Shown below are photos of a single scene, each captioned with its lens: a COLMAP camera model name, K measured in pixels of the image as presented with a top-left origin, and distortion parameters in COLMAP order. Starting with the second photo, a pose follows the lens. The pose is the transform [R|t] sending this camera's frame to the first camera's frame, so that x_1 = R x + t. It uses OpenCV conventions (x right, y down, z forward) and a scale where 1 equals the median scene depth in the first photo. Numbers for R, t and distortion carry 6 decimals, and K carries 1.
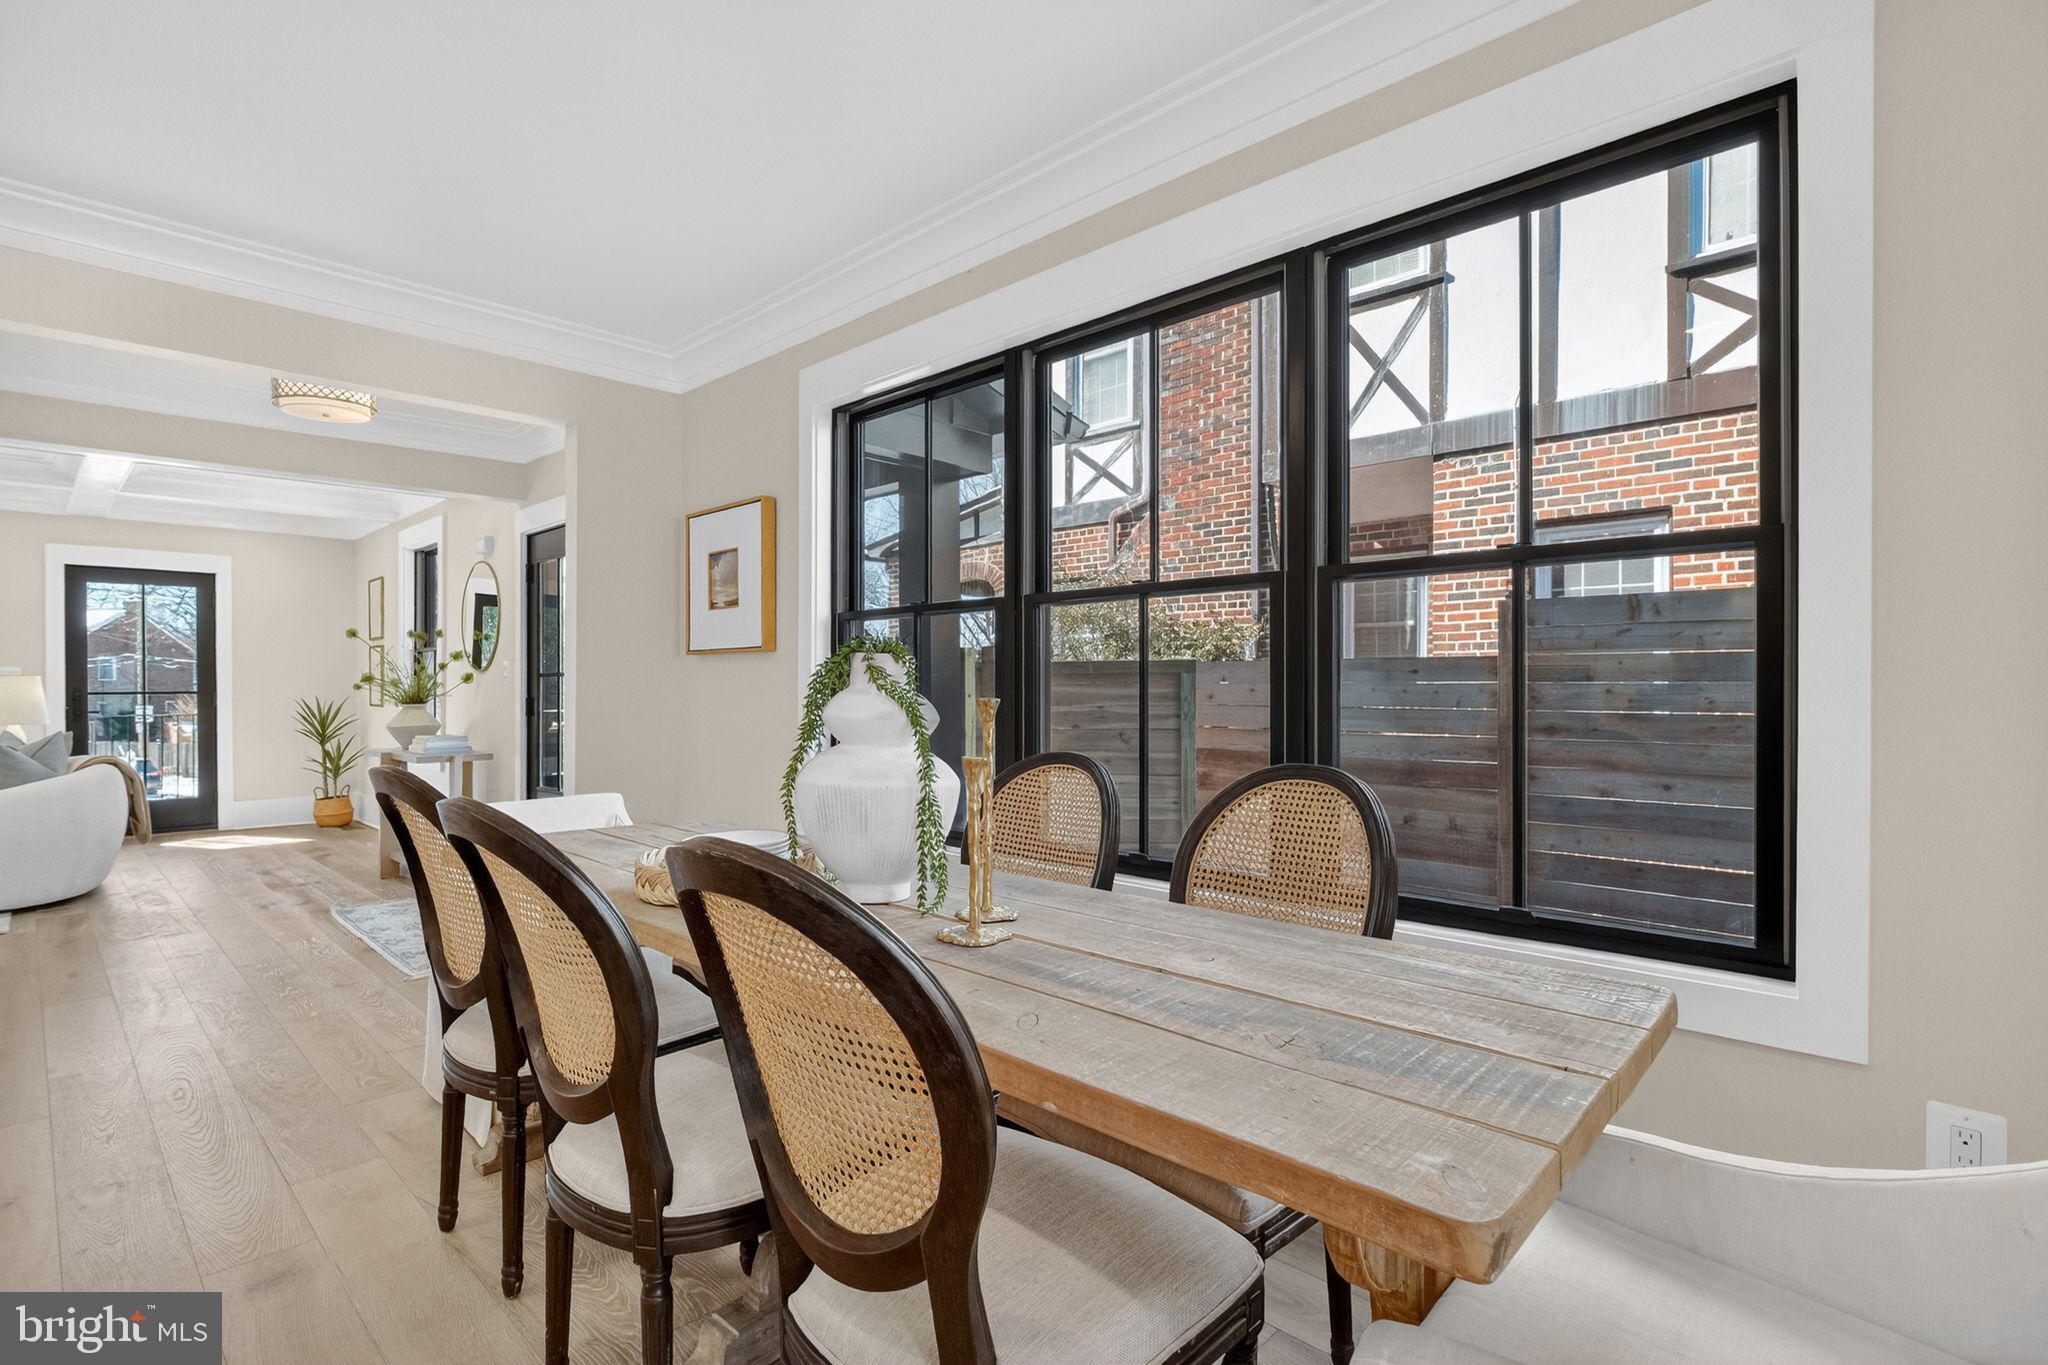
lens RADIAL K [[957.3, 0, 1013.4], [0, 957.3, 688.9], [0, 0, 1]] dist [-0.006879, 0.000042]
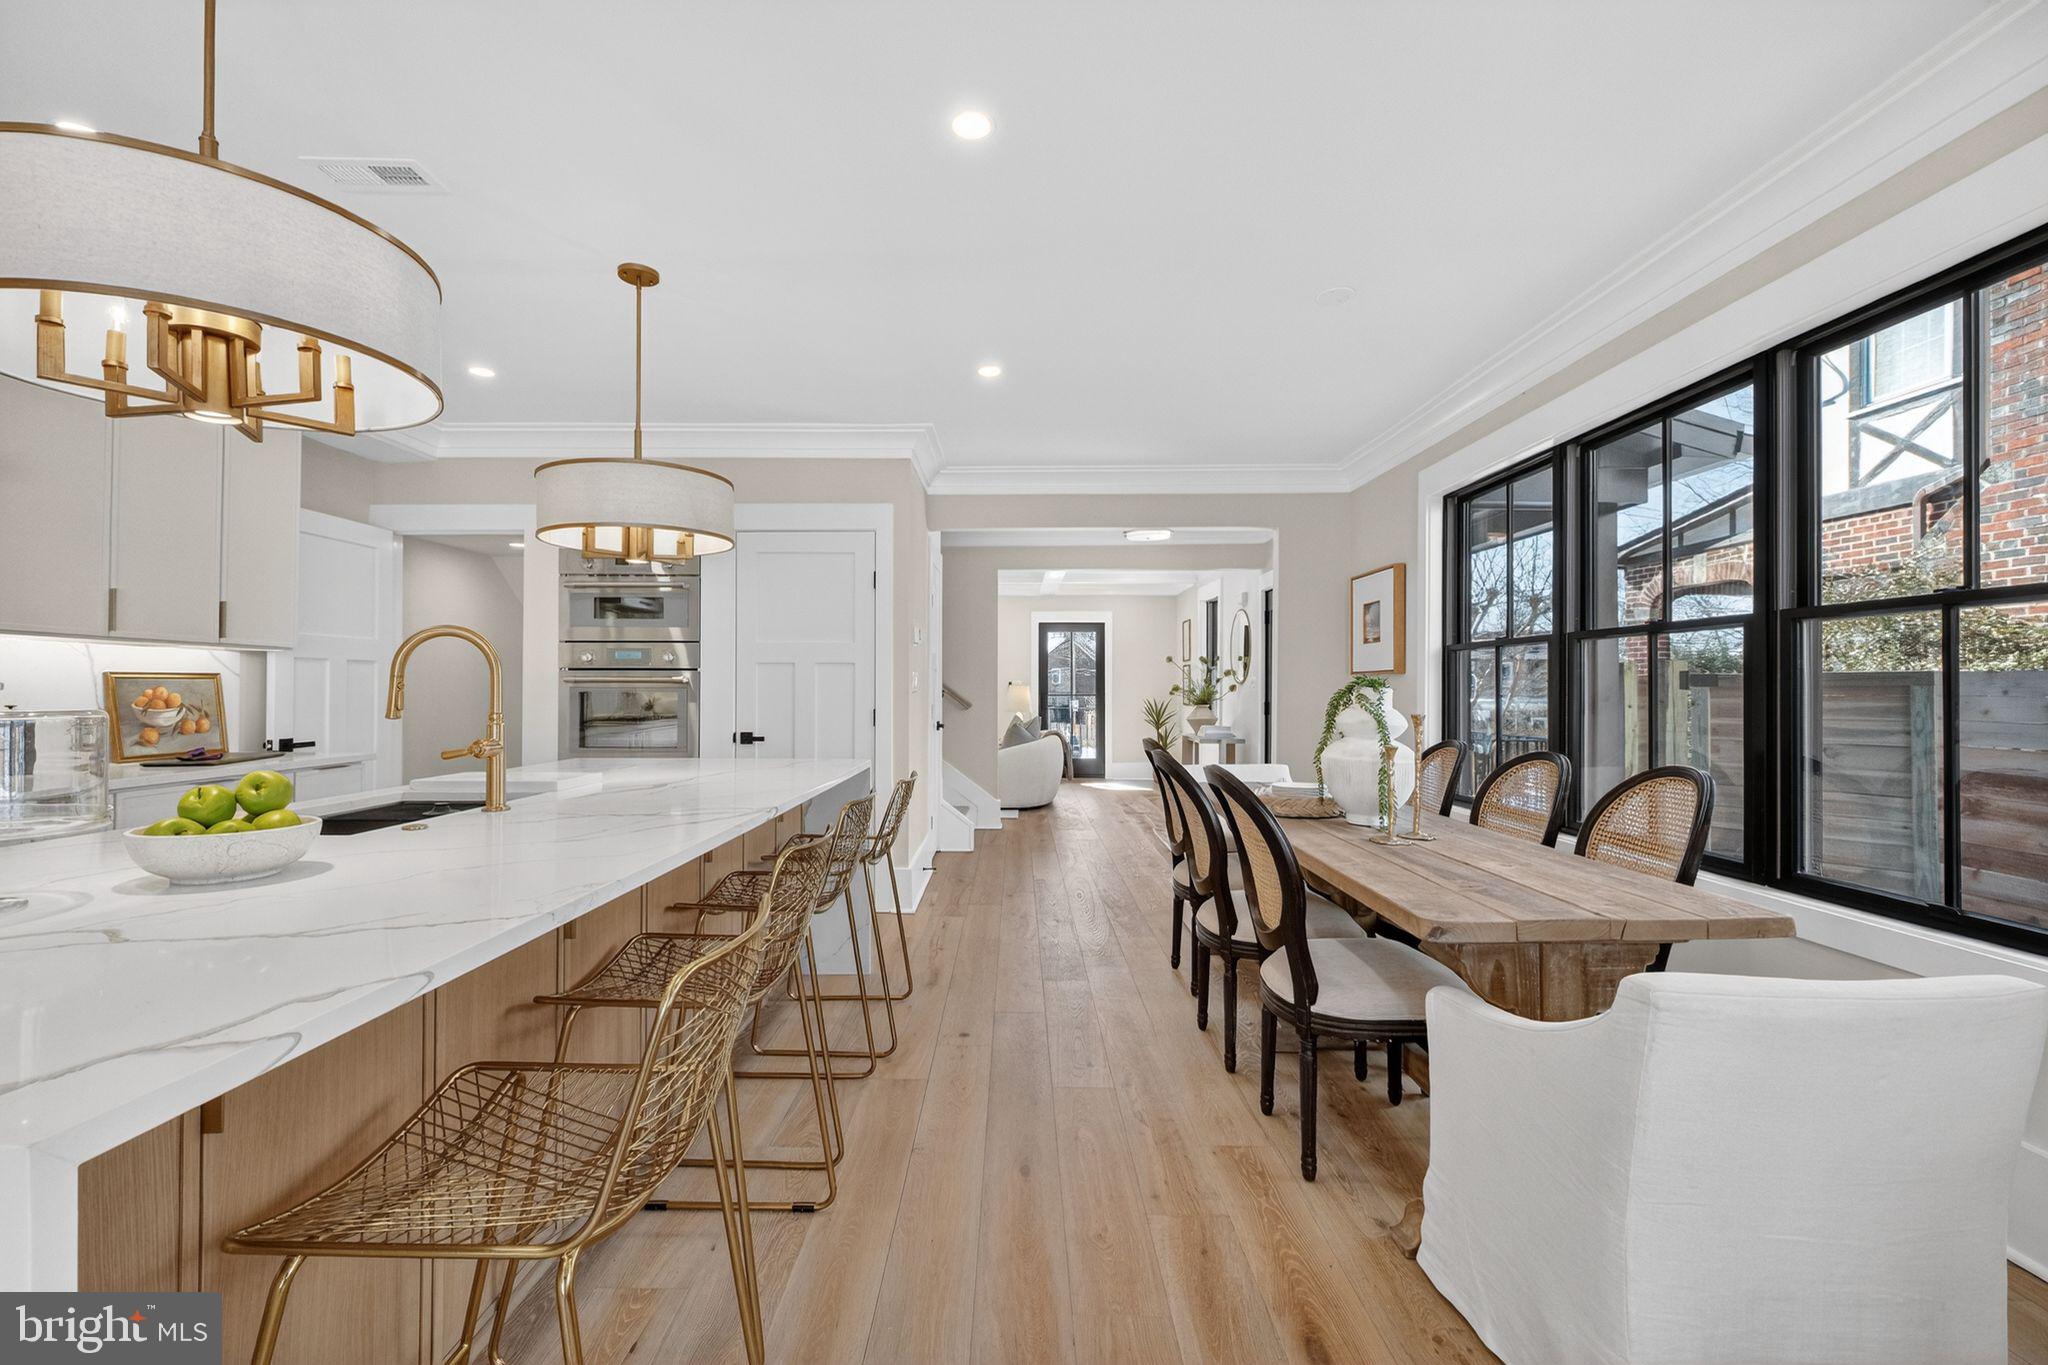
lens RADIAL K [[858.2, 0, 1011.4], [0, 858.2, 685.7], [0, 0, 1]] dist [0.000462, 0.000047]
pose [[0.686884, 0.000965, -0.726767, 0.150146], [-0.004742, 0.999984, -0.003154, -0.008185], [0.726752, 0.005613, 0.686877, -0.155627]]
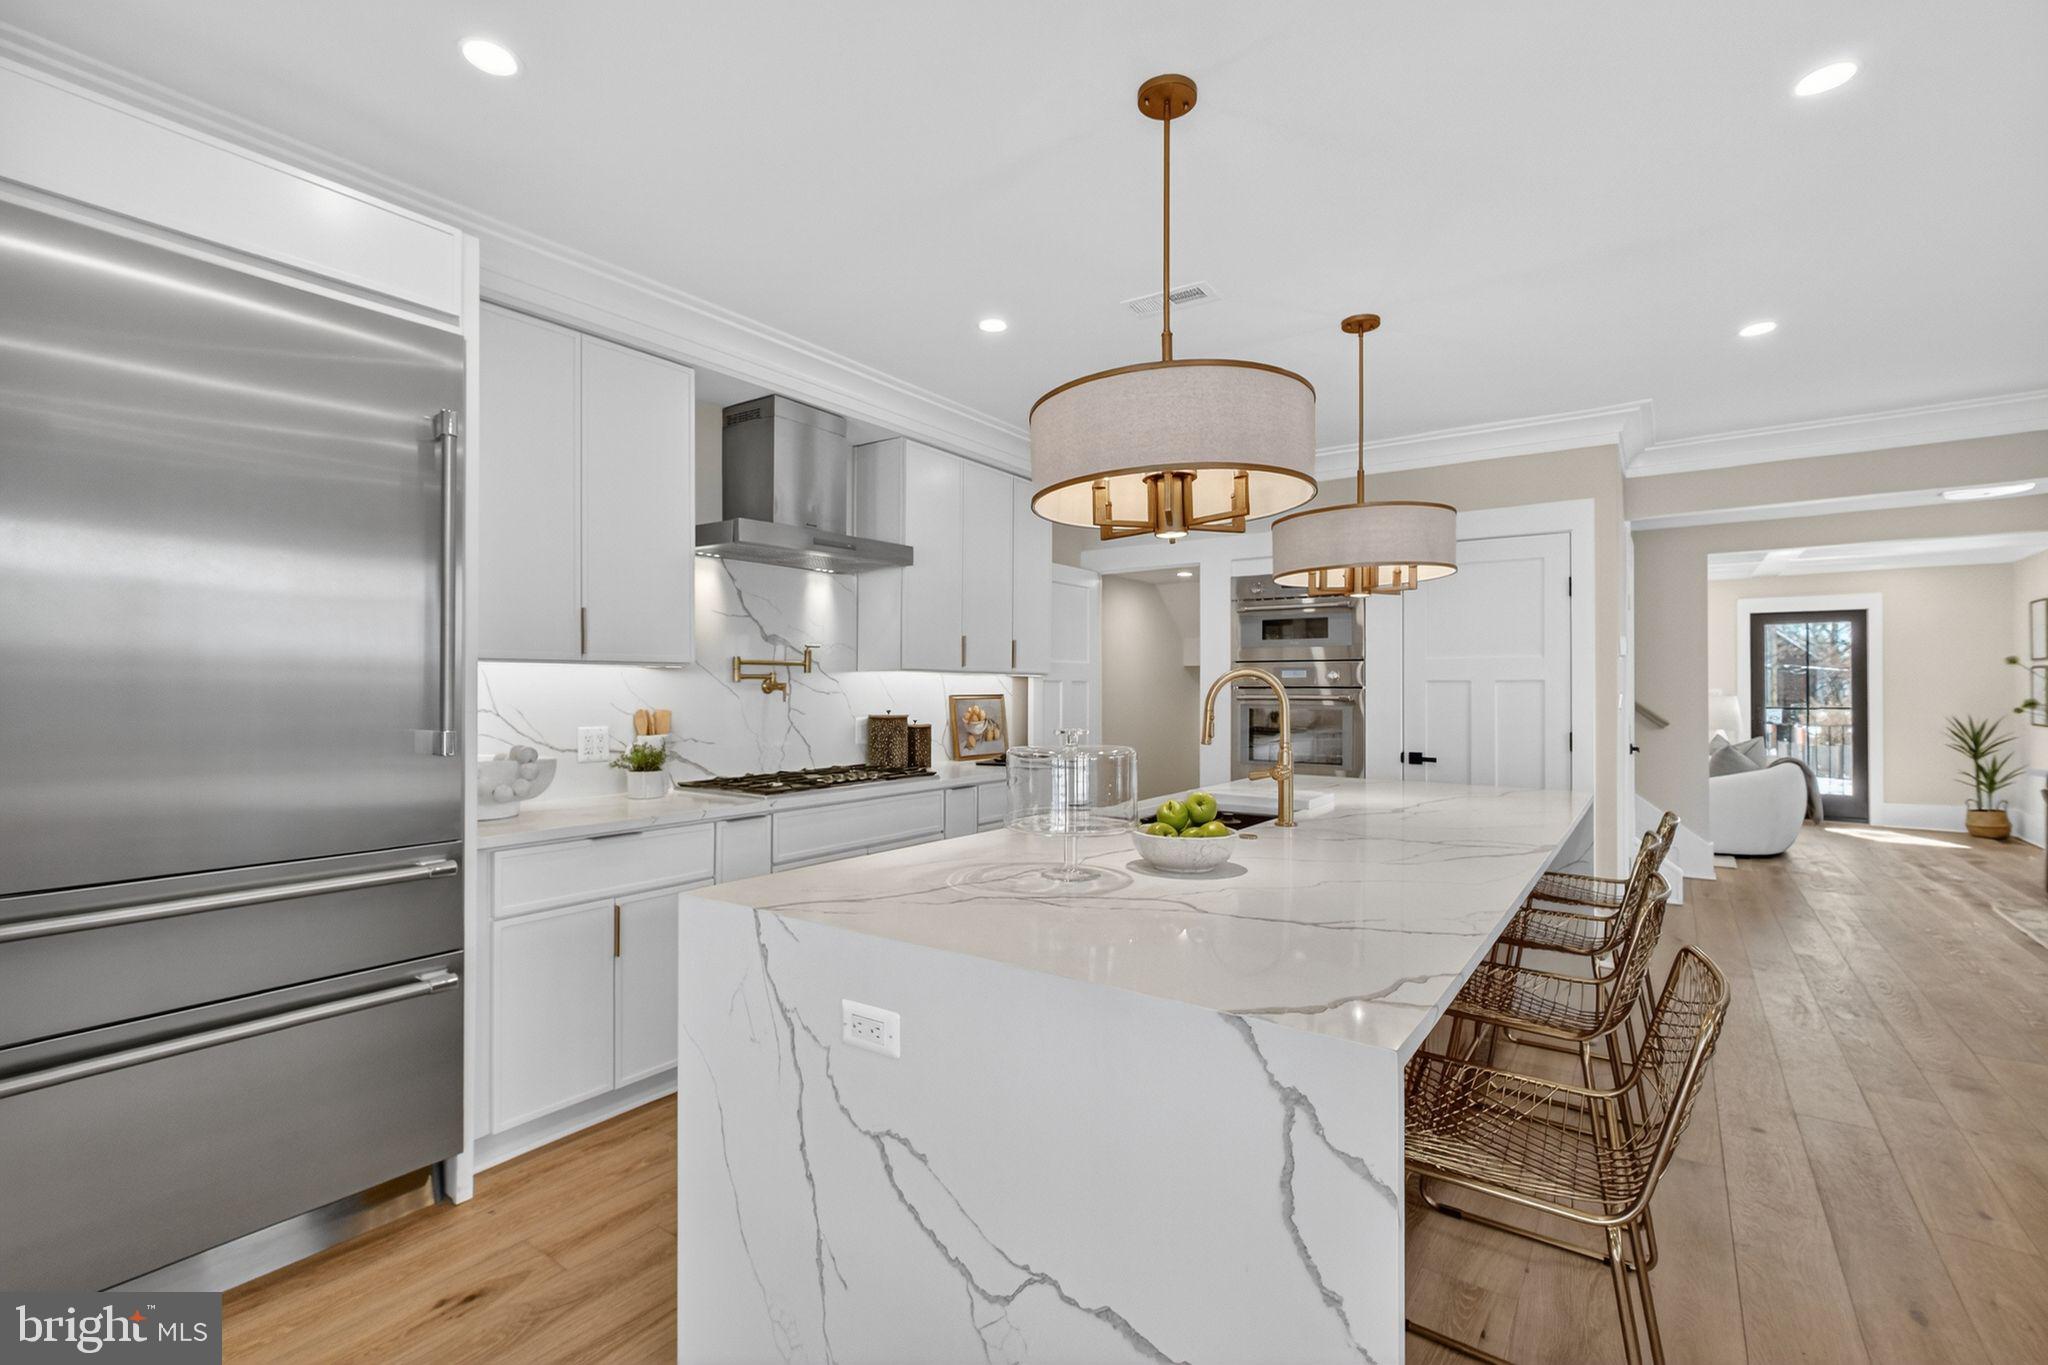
lens RADIAL K [[908.0, 0, 1017.3], [0, 908.0, 684.7], [0, 0, 1]] dist [0.001880, 0.000717]
pose [[0.141176, -0.003363, -0.989979, 0.160288], [-0.003560, 0.999986, -0.003905, -0.021097], [0.989978, 0.004075, 0.141162, -0.247293]]
